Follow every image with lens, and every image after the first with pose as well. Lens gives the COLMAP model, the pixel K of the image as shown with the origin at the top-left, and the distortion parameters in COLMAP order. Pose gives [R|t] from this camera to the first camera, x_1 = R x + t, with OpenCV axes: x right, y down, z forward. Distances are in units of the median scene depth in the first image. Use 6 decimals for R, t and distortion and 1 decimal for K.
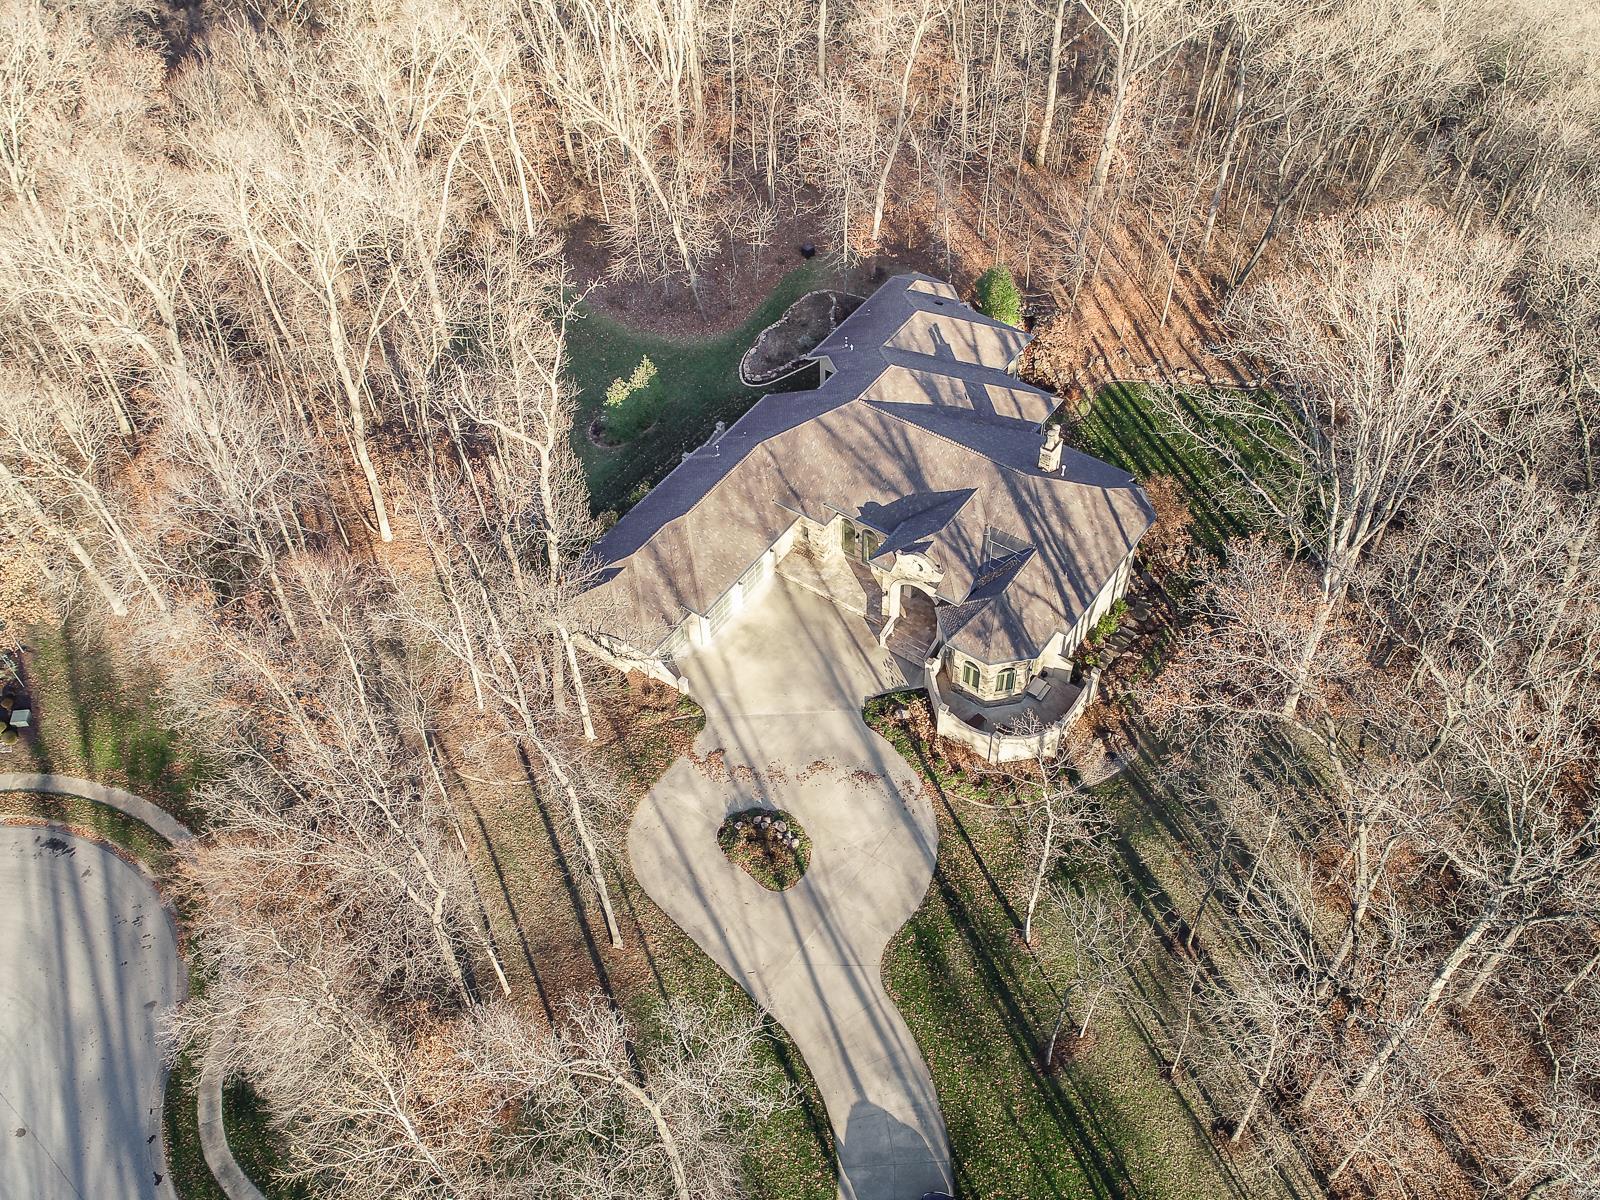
lens RADIAL K [[1339.4, 0, 802.2], [0, 1339.4, 597.0], [0, 0, 1]] dist [0.006596, -0.028555]
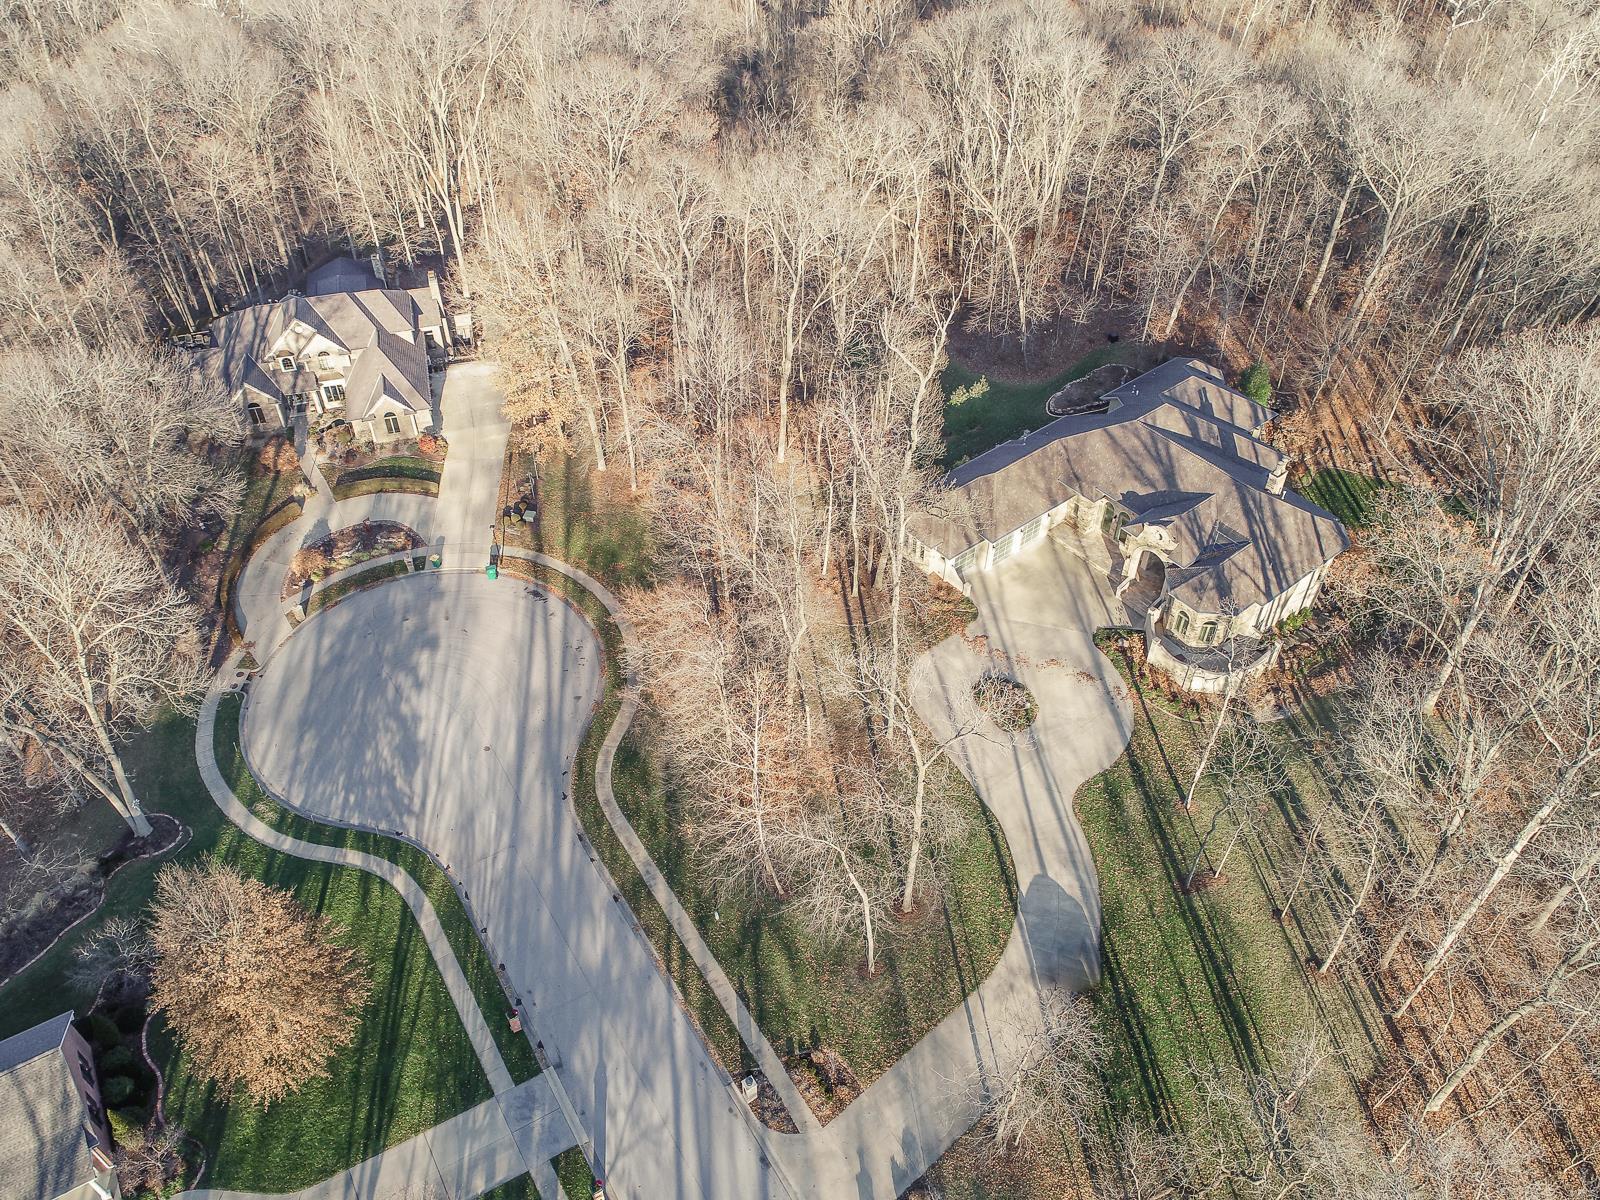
lens RADIAL K [[1105.5, 0, 795.0], [0, 1105.5, 600.2], [0, 0, 1]] dist [-0.003567, -0.016157]
pose [[0.954592, 0.215441, -0.205766, -0.021449], [-0.232728, 0.970461, -0.063583, 0.193936], [0.185989, 0.108583, 0.976533, -0.154055]]
